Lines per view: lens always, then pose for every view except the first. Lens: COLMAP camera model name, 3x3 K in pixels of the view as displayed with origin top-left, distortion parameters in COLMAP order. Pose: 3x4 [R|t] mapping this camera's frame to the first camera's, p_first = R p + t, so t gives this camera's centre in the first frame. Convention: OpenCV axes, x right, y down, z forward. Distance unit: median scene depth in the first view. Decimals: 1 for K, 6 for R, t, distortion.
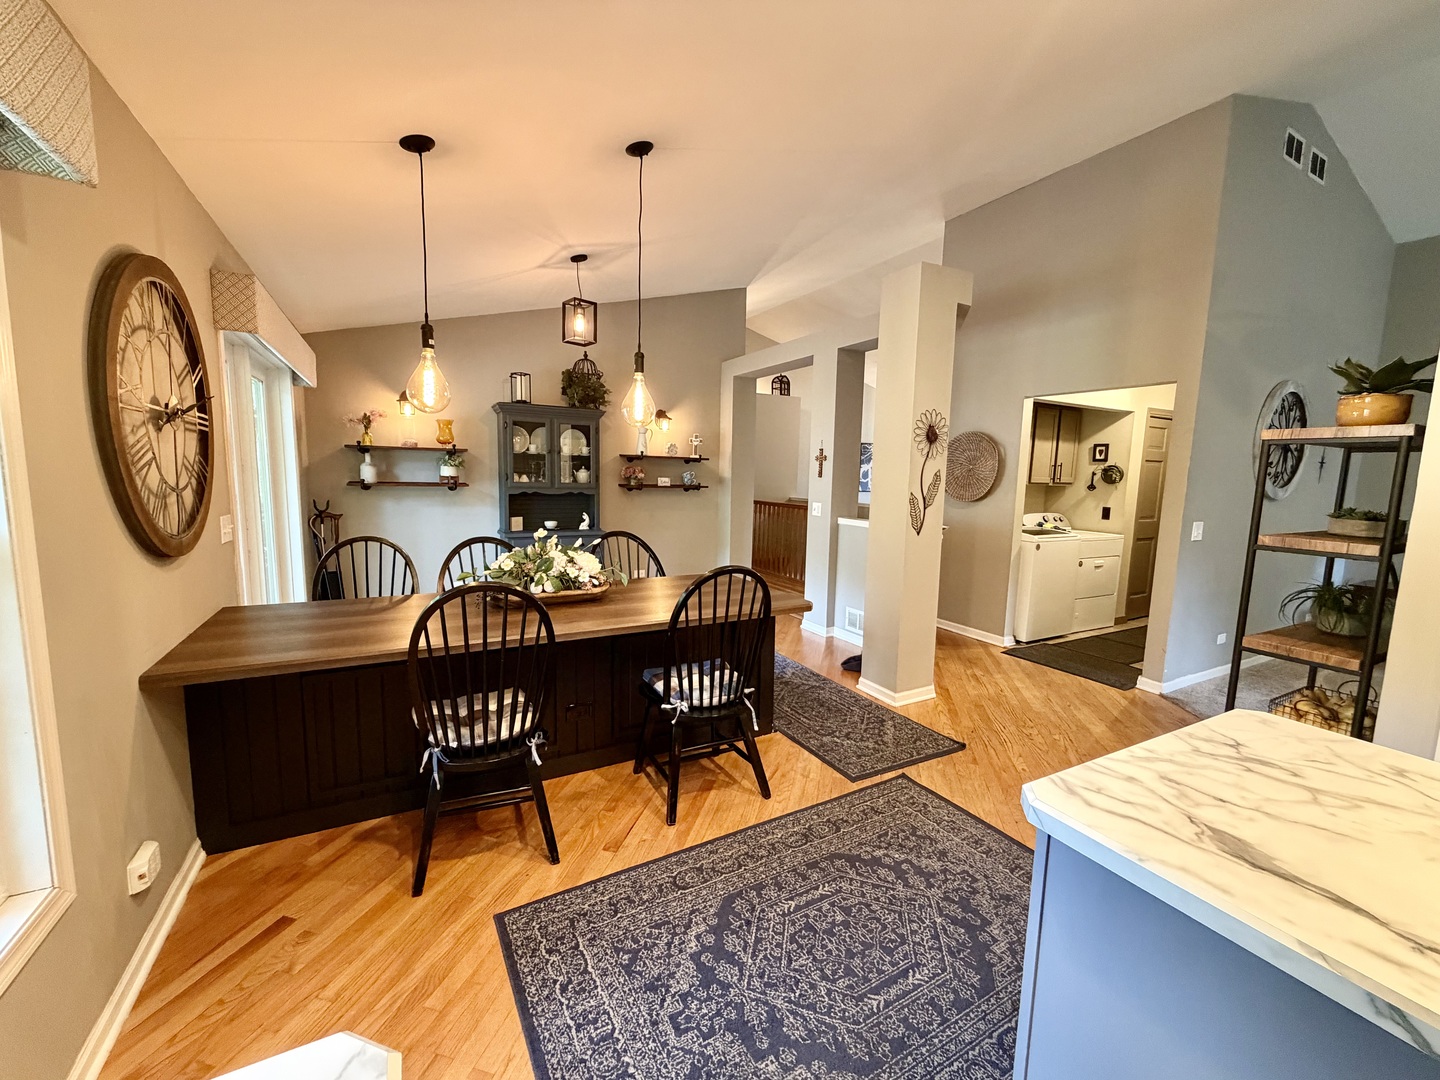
lens RADIAL K [[578.8, 0, 715.3], [0, 578.8, 542.0], [0, 0, 1]] dist [0.001262, 0.000066]
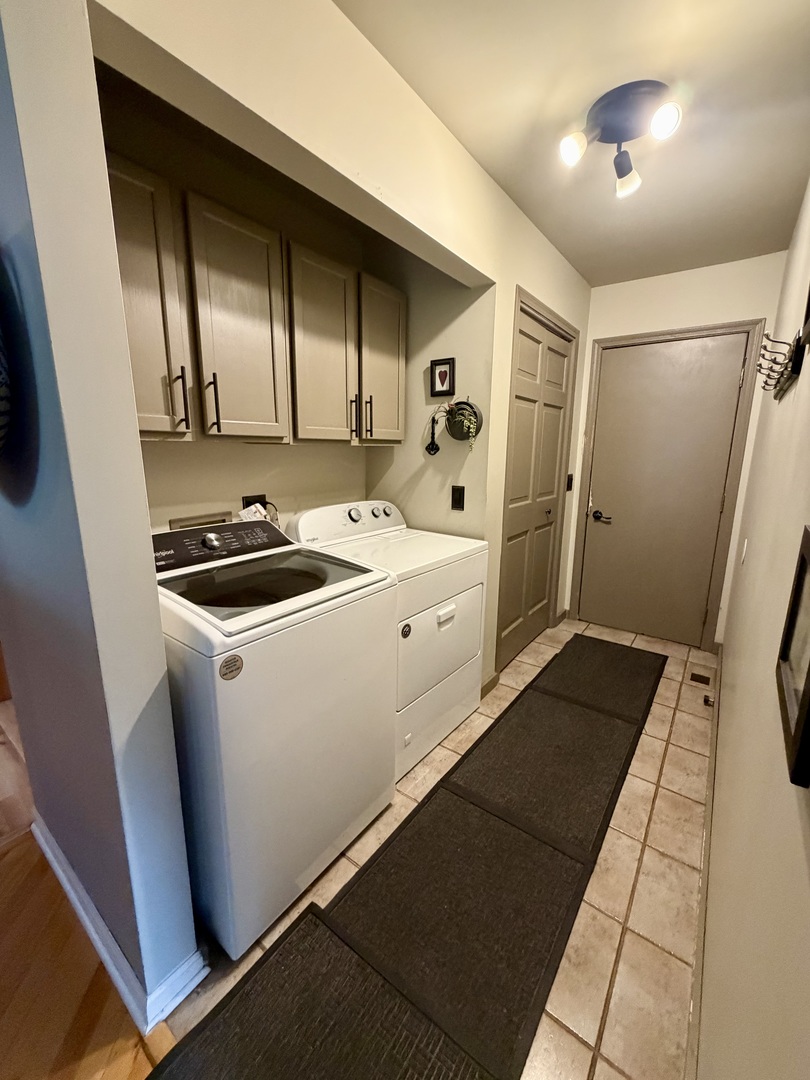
lens RADIAL K [[434.1, 0, 405.4], [0, 434.1, 538.4], [0, 0, 1]] dist [0.001262, 0.000066]
pose [[0.908725, -0.104141, 0.404195, 0.468775], [0.064976, 0.991864, 0.109474, -0.059138], [-0.412307, -0.073219, 0.908098, 0.660095]]
